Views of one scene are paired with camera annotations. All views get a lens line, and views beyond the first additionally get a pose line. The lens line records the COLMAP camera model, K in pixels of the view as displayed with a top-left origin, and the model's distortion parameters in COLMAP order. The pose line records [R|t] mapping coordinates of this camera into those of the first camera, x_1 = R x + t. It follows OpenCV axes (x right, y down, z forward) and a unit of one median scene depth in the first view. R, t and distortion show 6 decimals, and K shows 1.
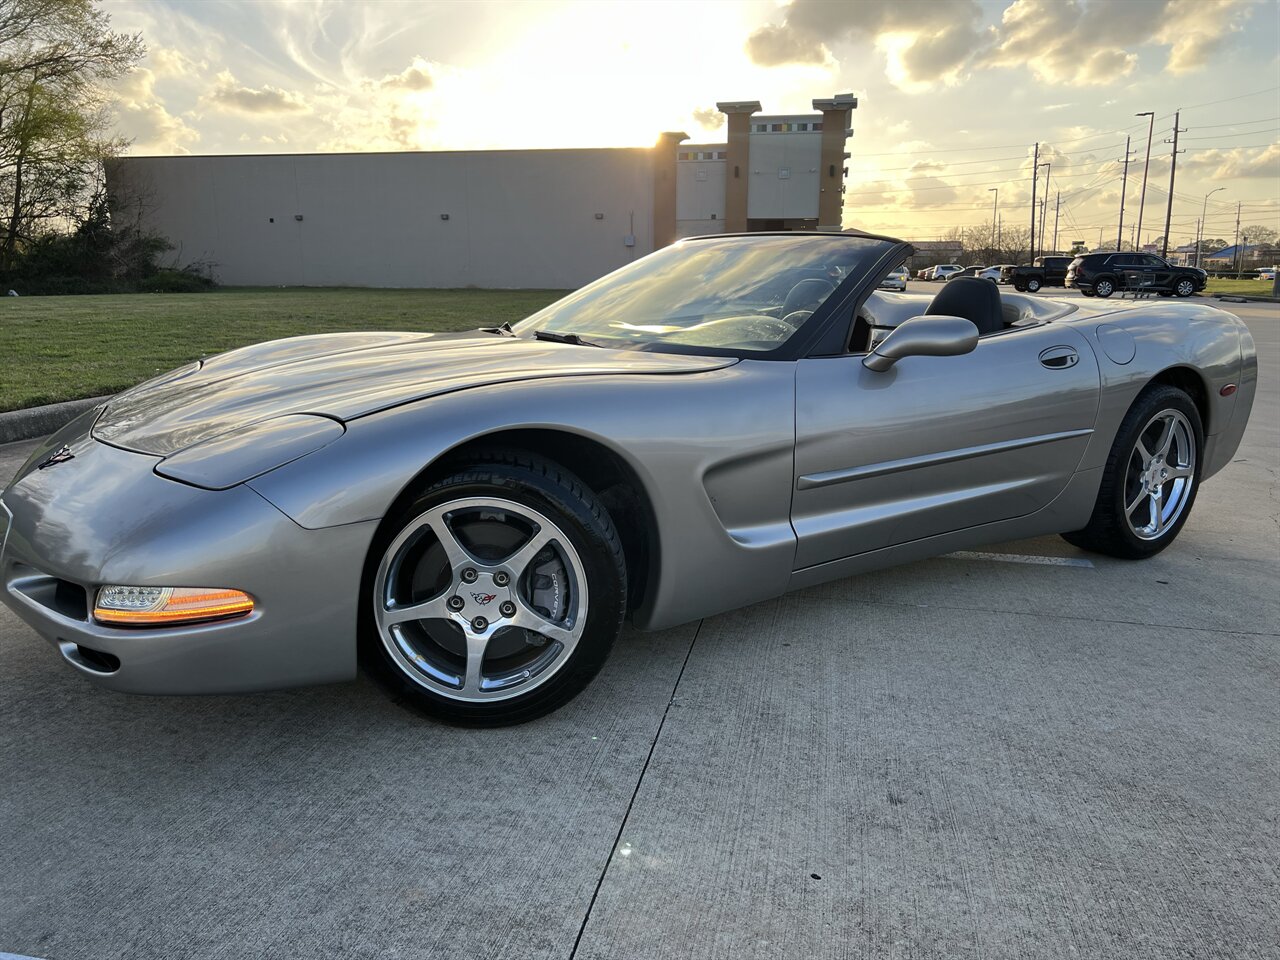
lens RADIAL K [[968.1, 0, 630.7], [0, 968.1, 479.4], [0, 0, 1]] dist [0.049654, -0.053916]
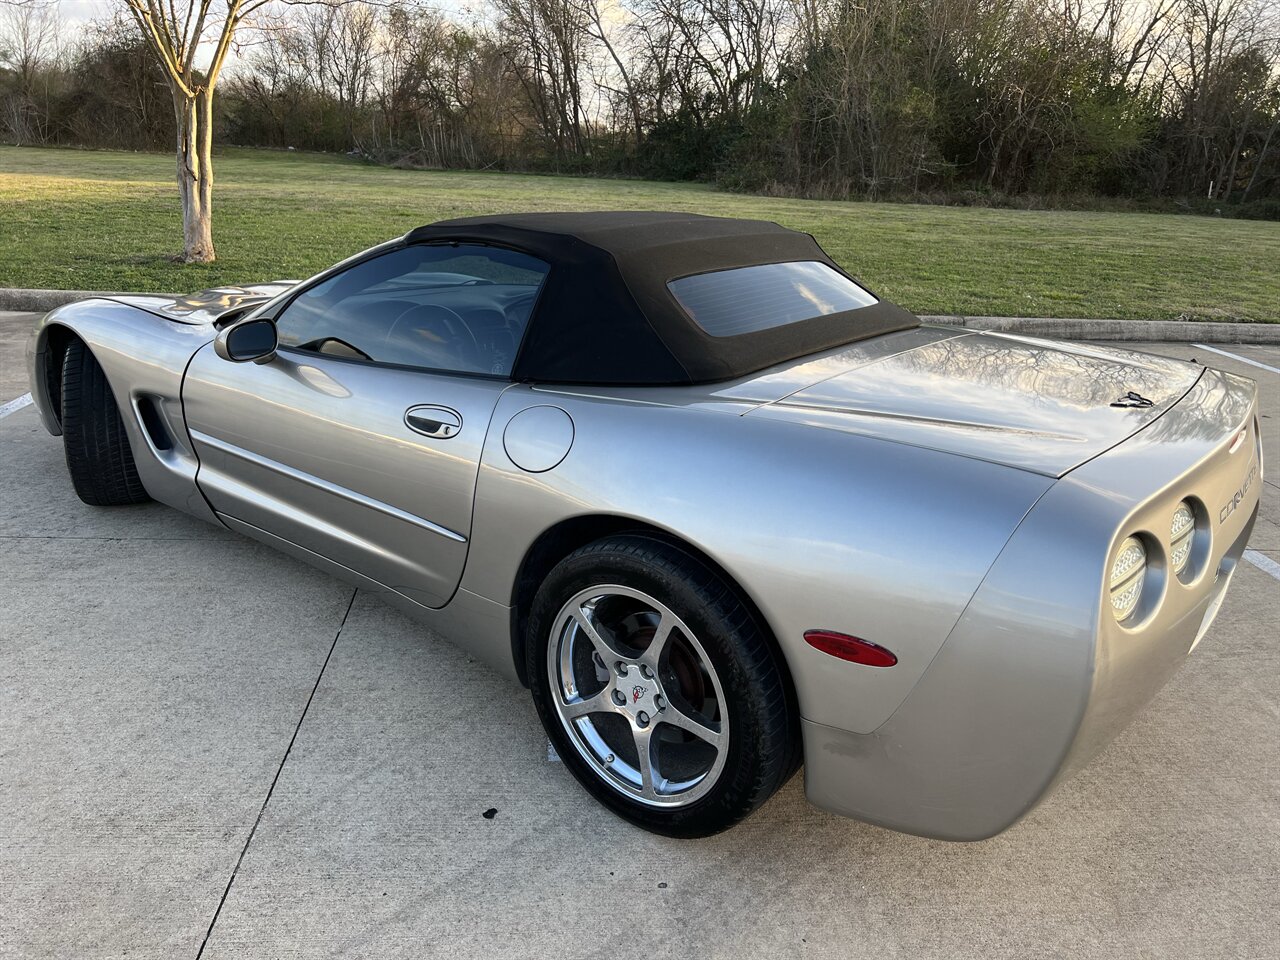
lens RADIAL K [[970.2, 0, 637.7], [0, 970.2, 488.3], [0, 0, 1]] dist [0.045975, -0.053336]
pose [[0.298274, 0.327745, -0.896446, 1.360667], [-0.255358, 0.932364, 0.255911, -0.357599], [0.919687, 0.152583, 0.361792, 1.040432]]
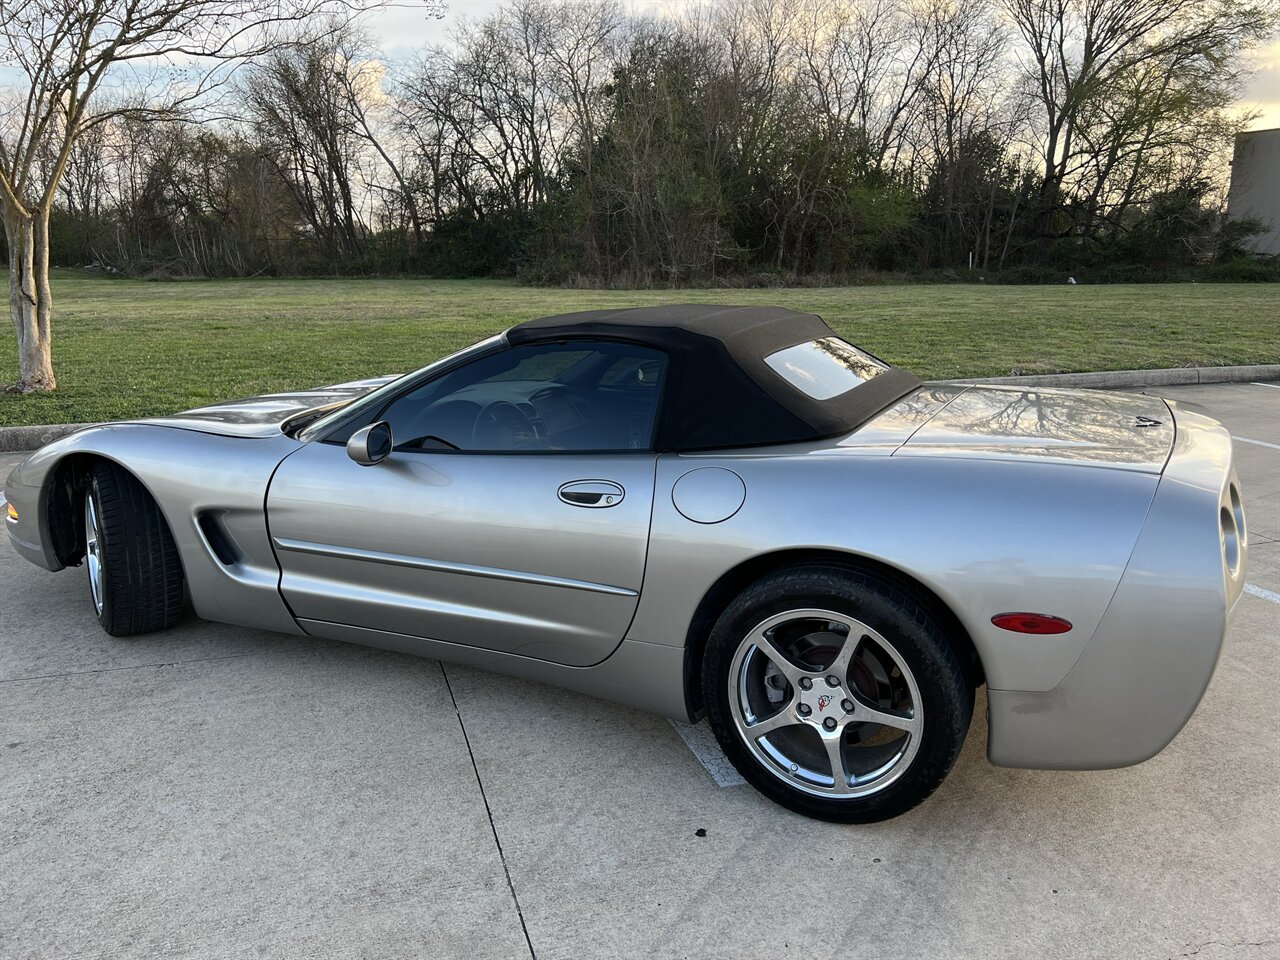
lens RADIAL K [[1031.4, 0, 637.4], [0, 1031.4, 498.3], [0, 0, 1]] dist [0.066625, -0.106275]
pose [[0.506175, 0.203669, -0.838037, 1.401054], [-0.190496, 0.974118, 0.121681, -0.275845], [0.841129, 0.098050, 0.531872, 0.668972]]
